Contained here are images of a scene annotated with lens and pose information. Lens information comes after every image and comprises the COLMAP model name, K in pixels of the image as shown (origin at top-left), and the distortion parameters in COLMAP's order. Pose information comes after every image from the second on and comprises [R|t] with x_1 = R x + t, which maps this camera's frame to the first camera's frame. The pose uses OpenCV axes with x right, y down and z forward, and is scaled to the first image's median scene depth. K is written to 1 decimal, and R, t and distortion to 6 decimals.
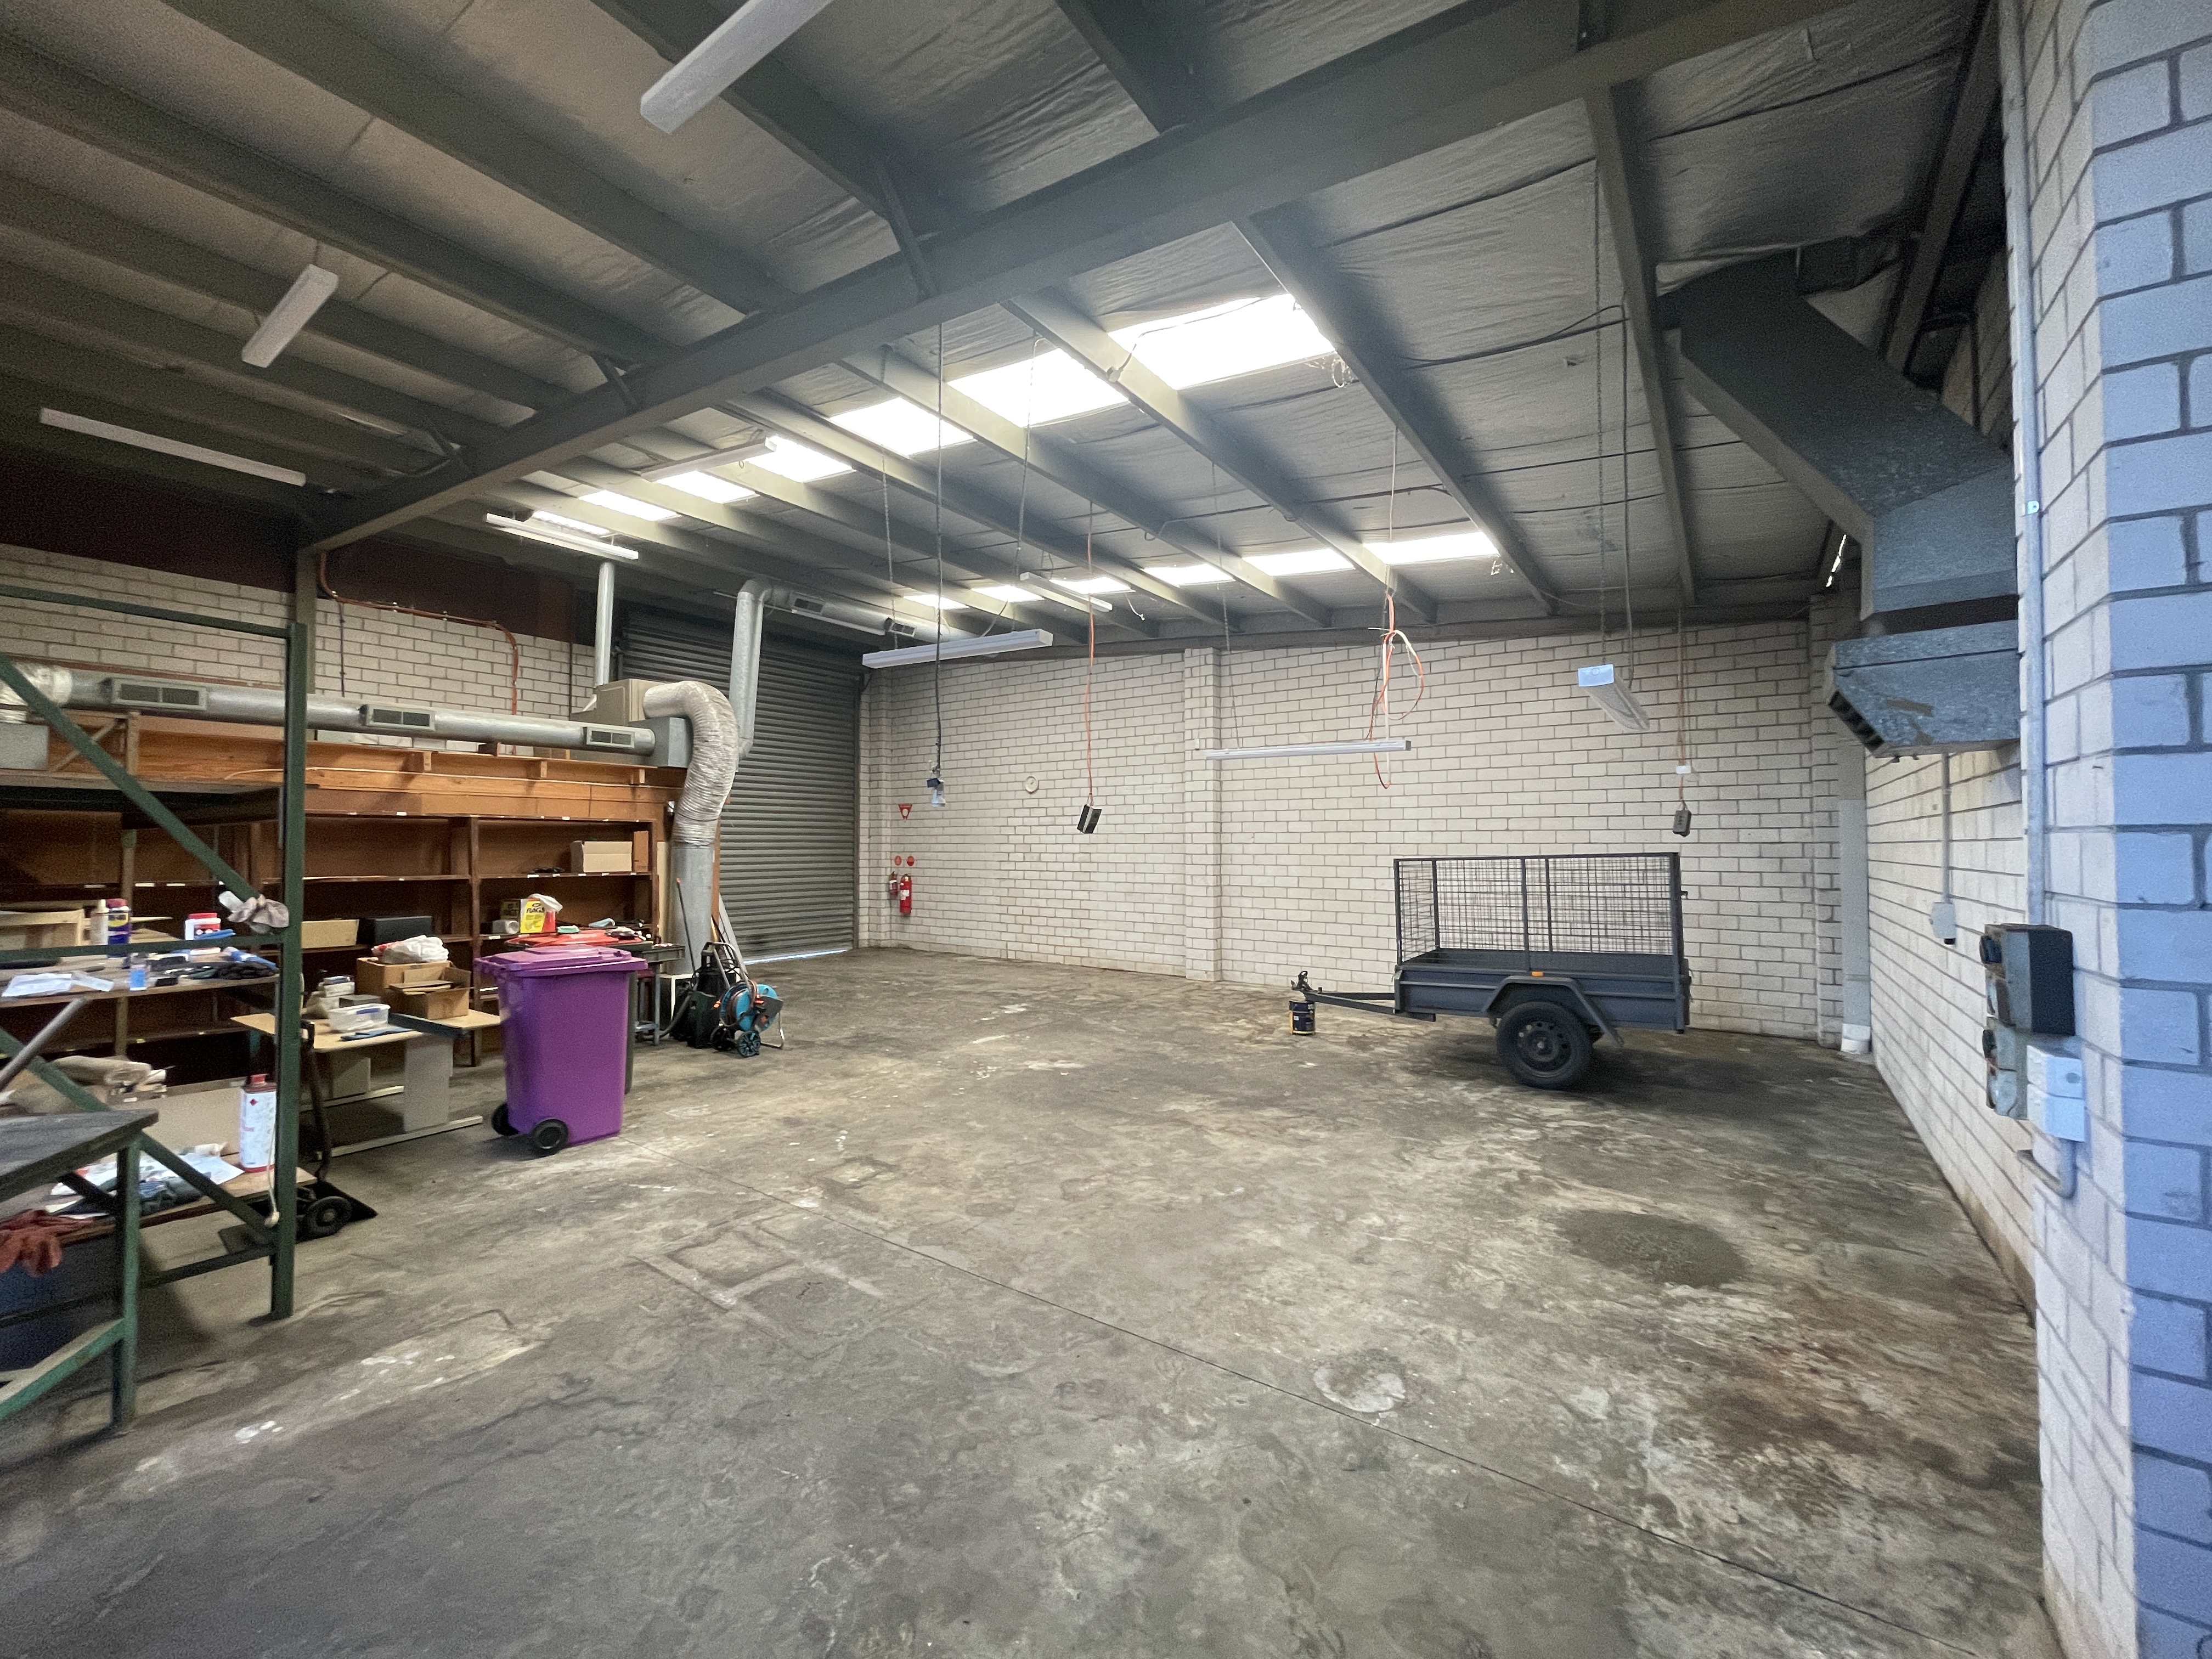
lens RADIAL K [[894.5, 0, 1099.0], [0, 894.5, 825.0], [0, 0, 1]] dist [-0.000855, -0.000446]
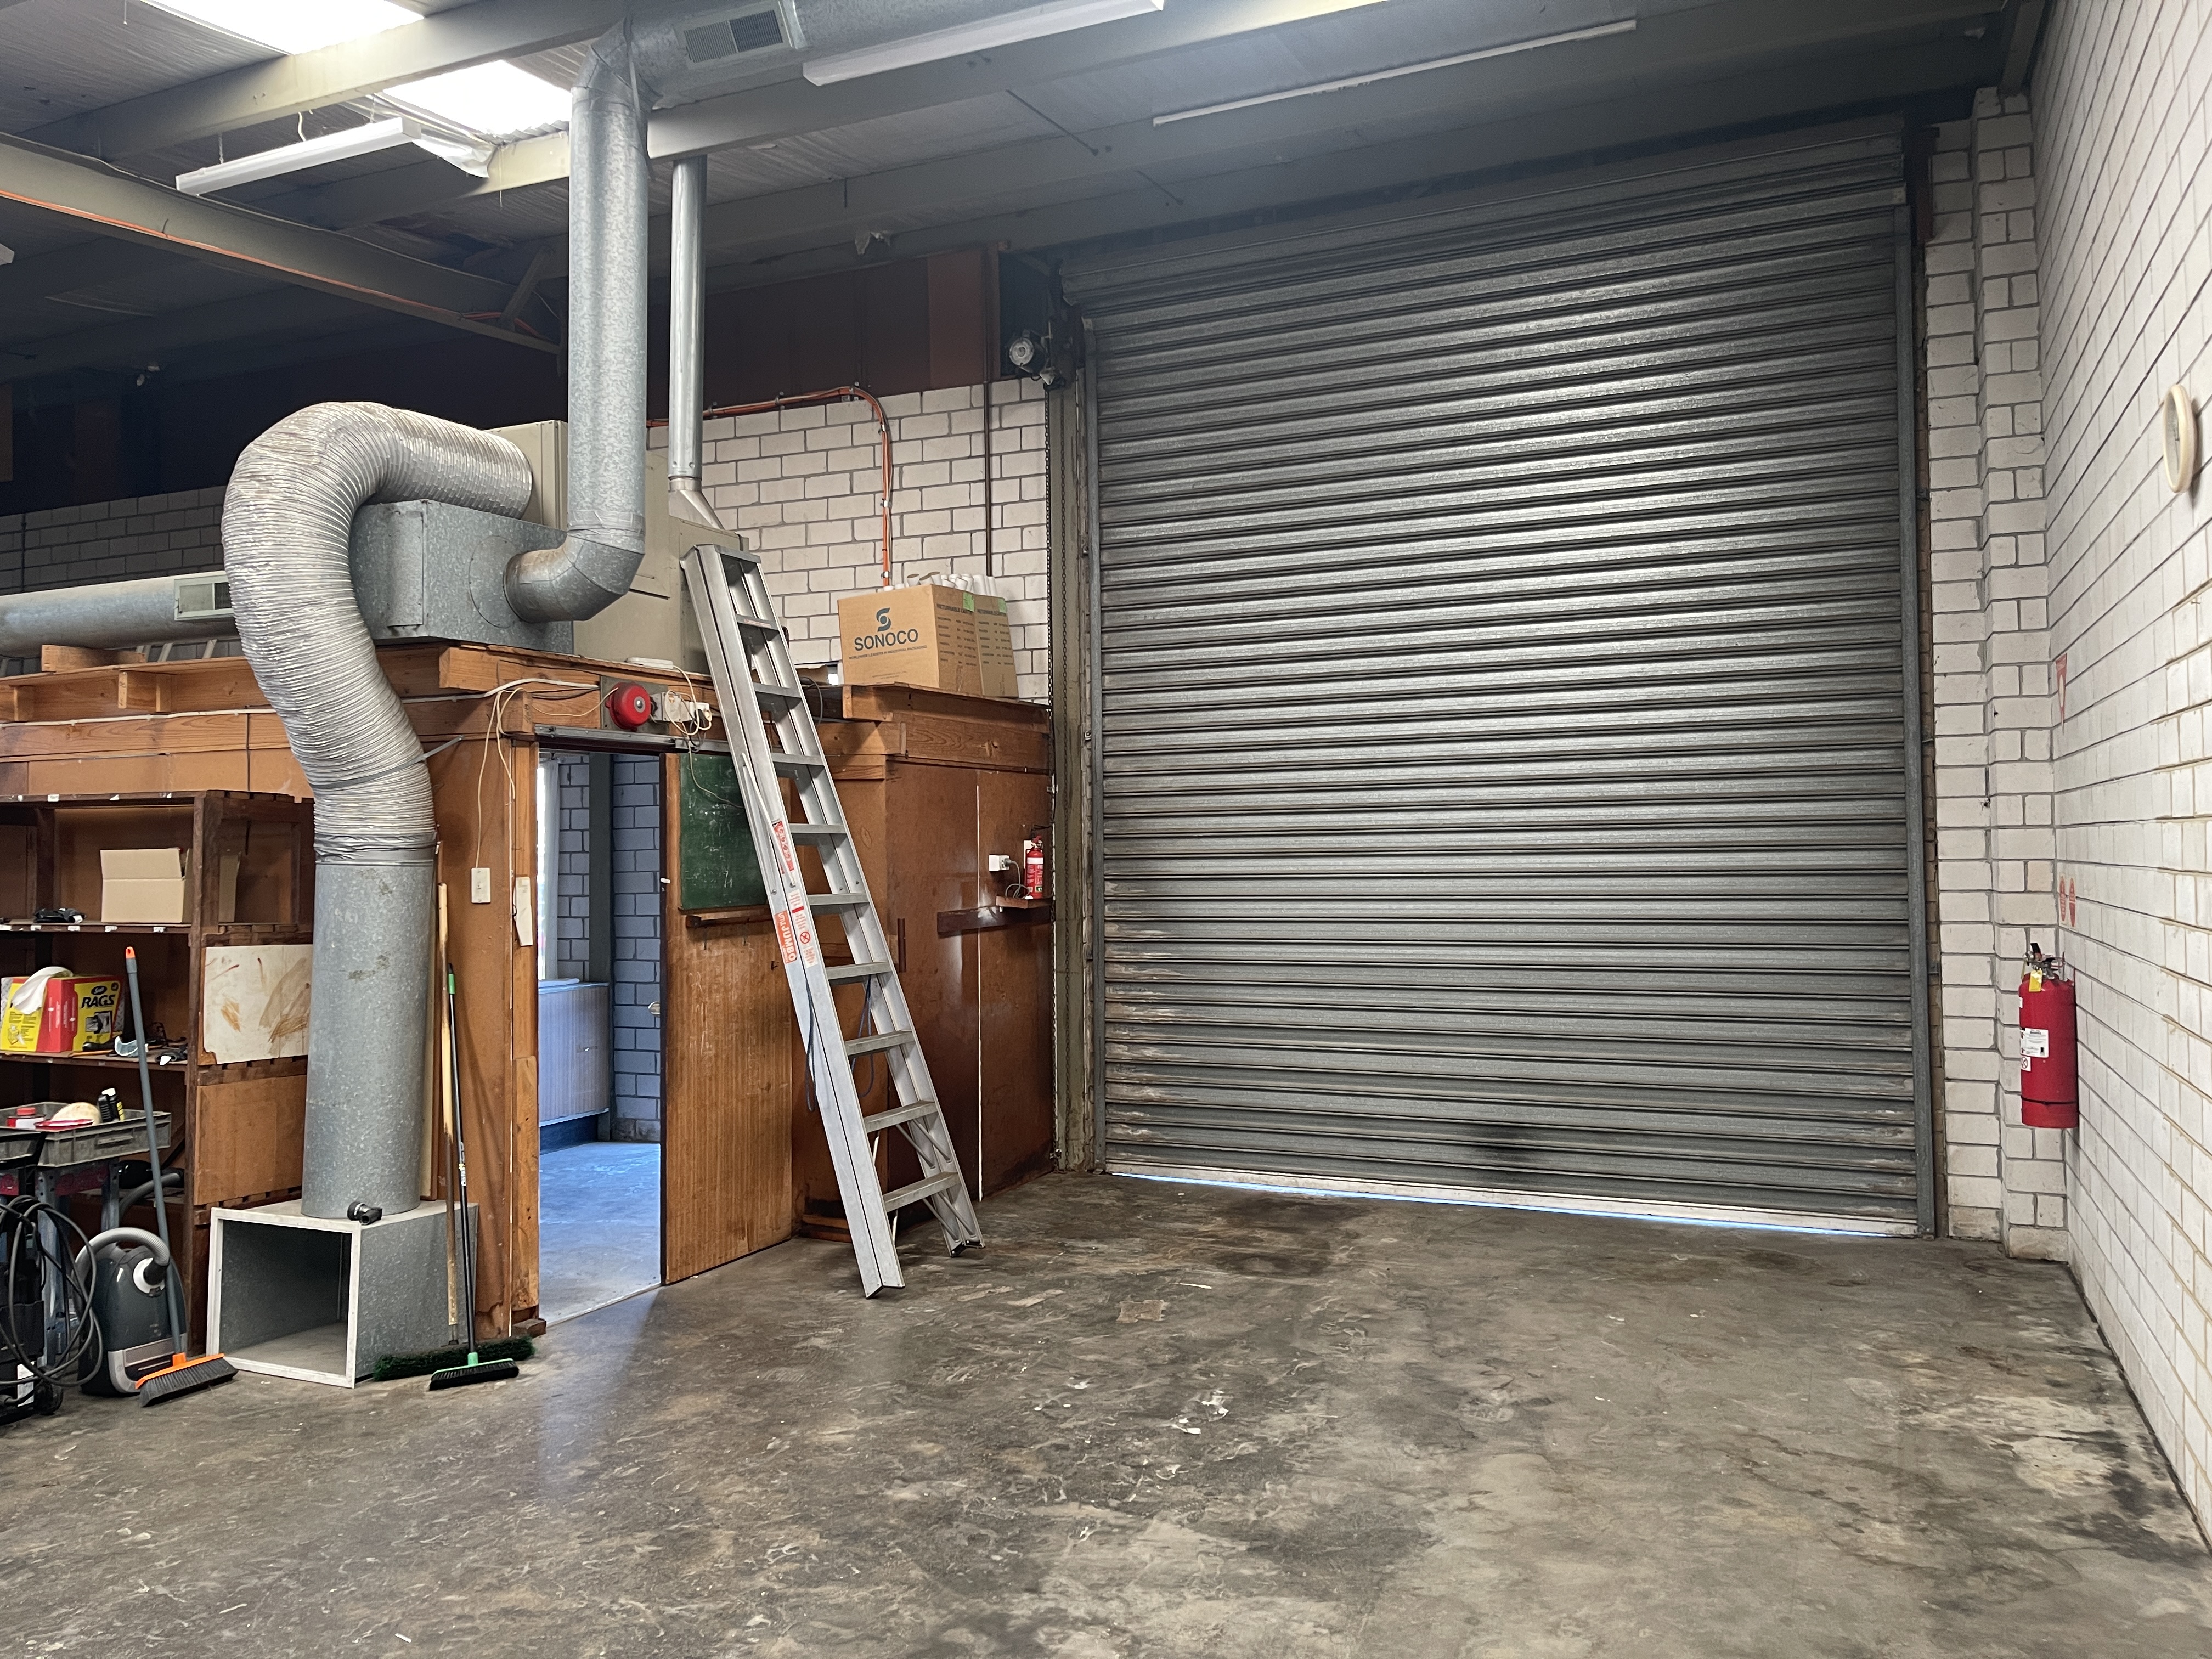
lens RADIAL K [[1663.7, 0, 1103.0], [0, 1663.7, 813.1], [0, 0, 1]] dist [0.029974, -0.022510]
pose [[0.200830, -0.026026, -0.979280, 0.433276], [0.034777, 0.999206, -0.019424, 0.047399], [0.979009, -0.030156, 0.201576, 1.842643]]
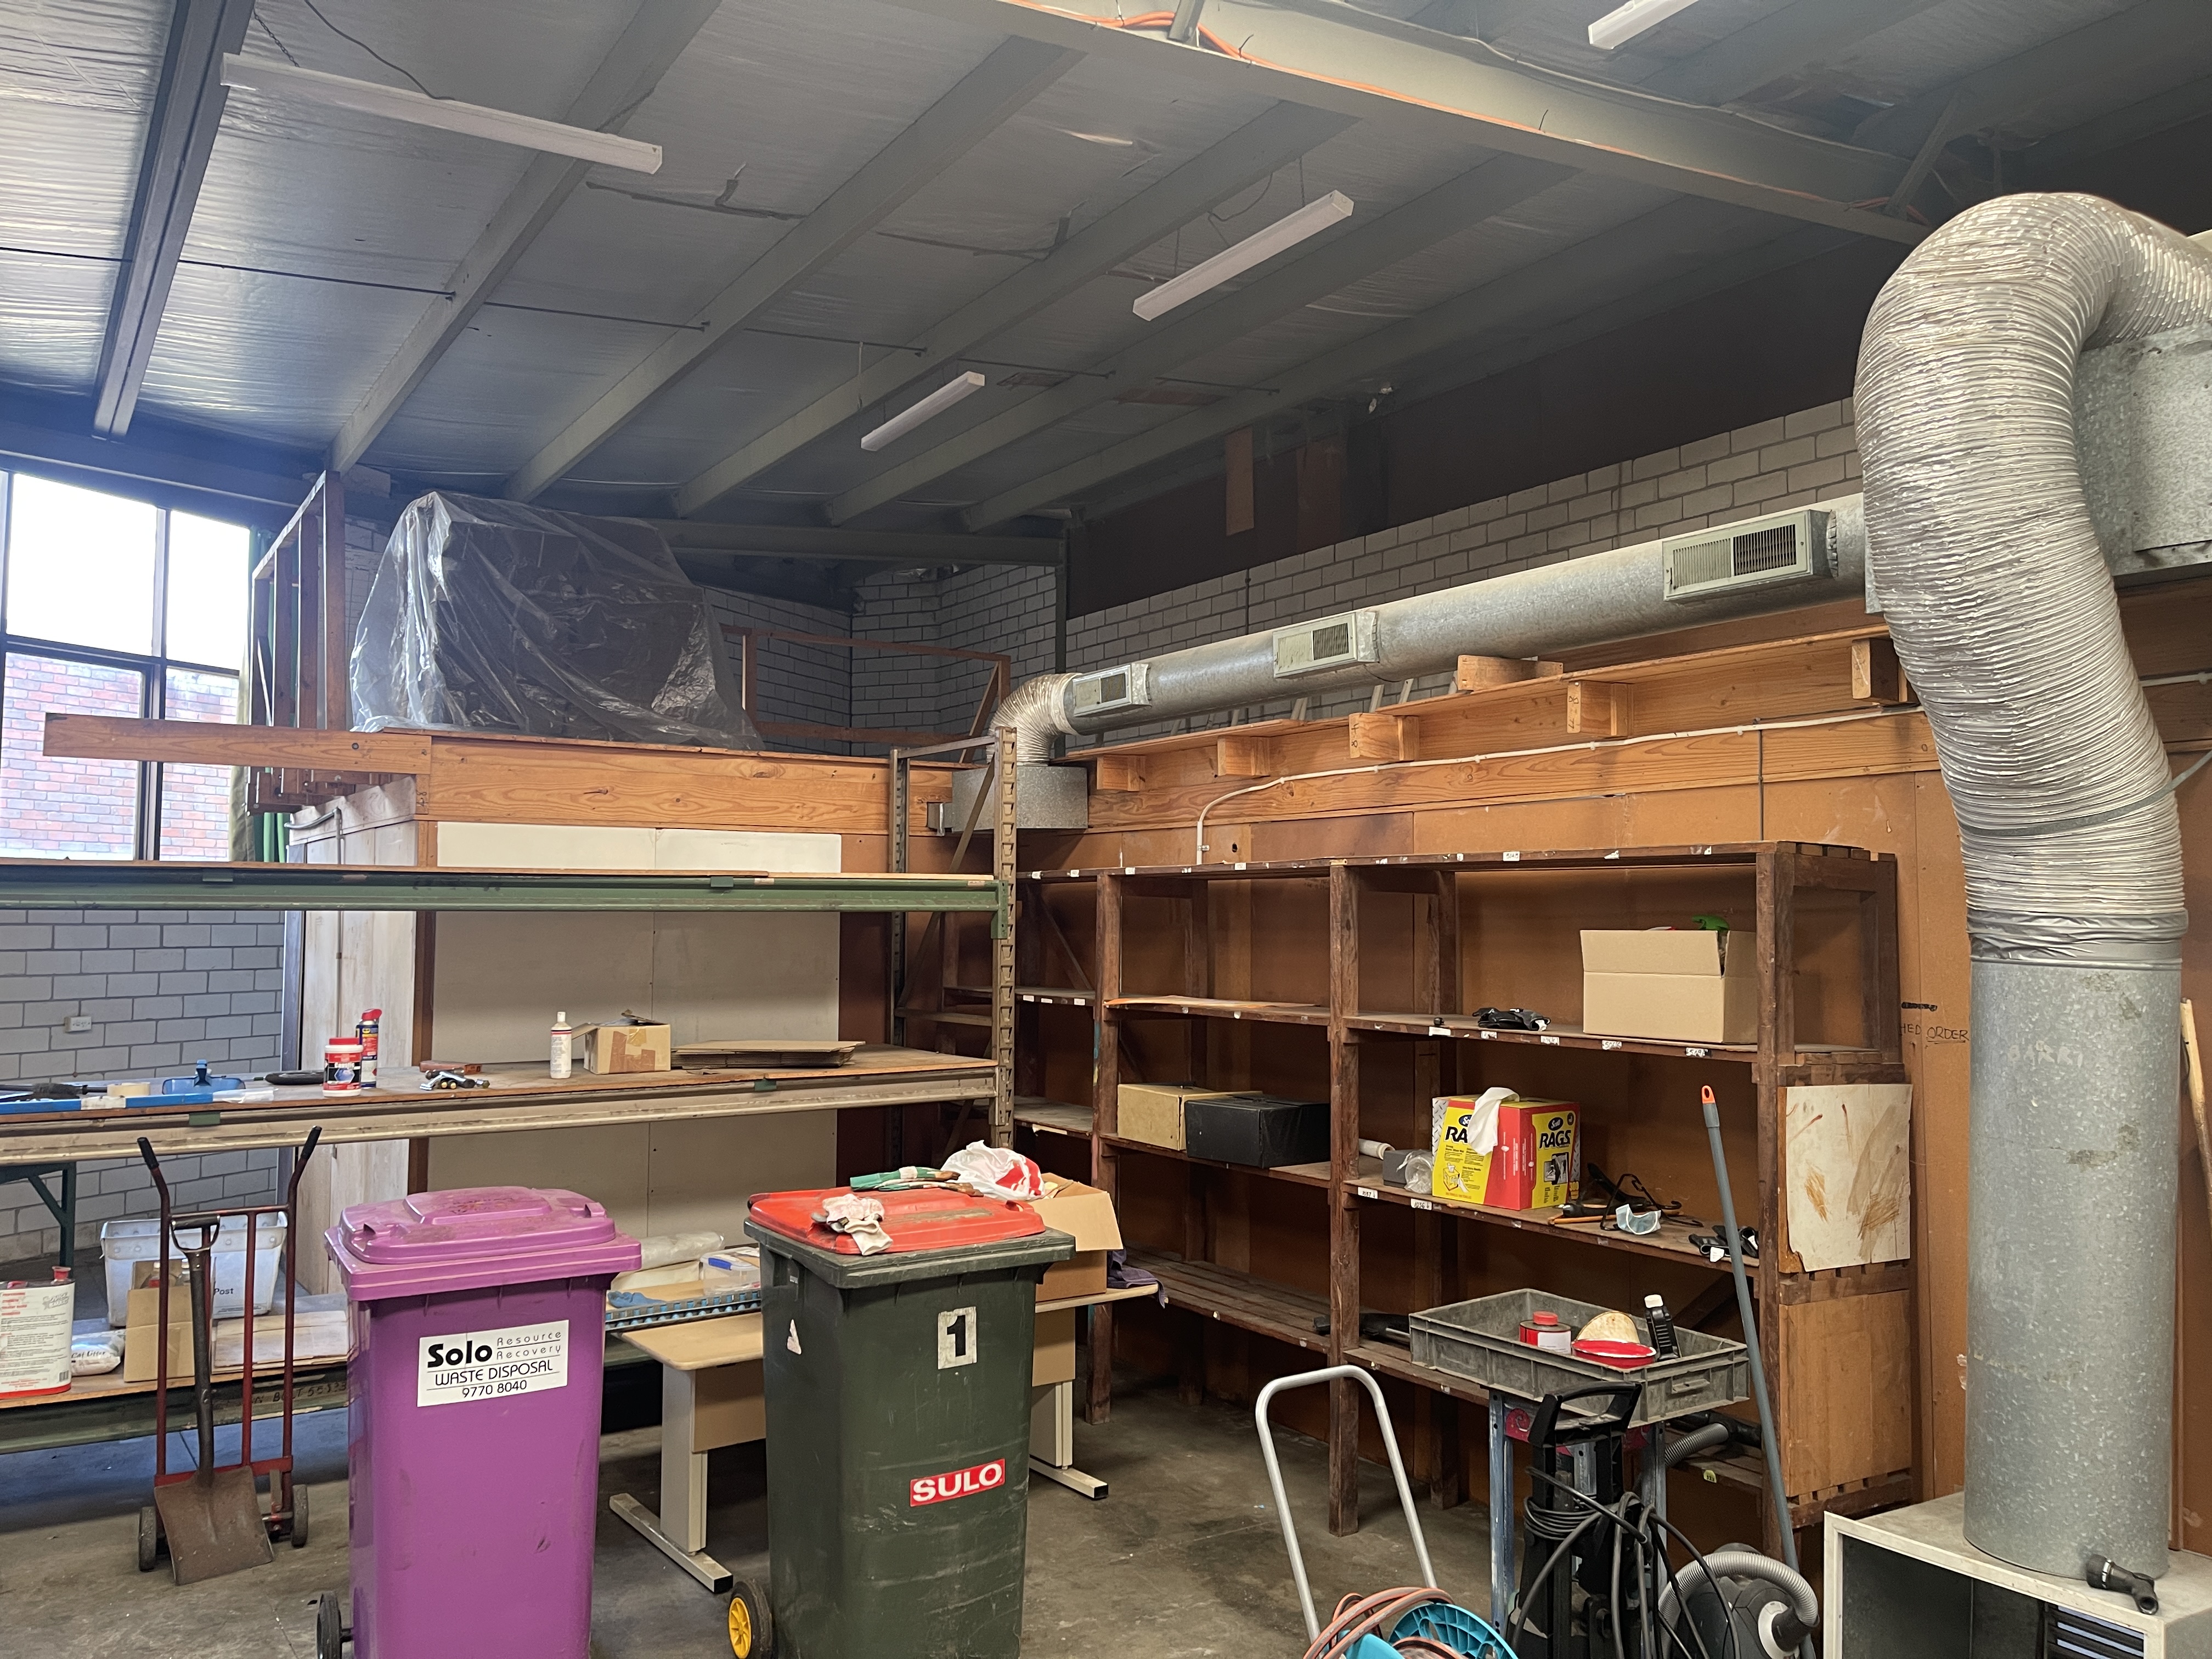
lens RADIAL K [[1663.7, 0, 1109.1], [0, 1663.7, 844.4], [0, 0, 1]] dist [0.029974, -0.022510]
pose [[-0.360063, -0.046786, -0.931754, 0.001903], [0.016216, 0.998277, -0.056393, 0.027144], [0.932787, -0.035415, -0.358684, 1.478804]]
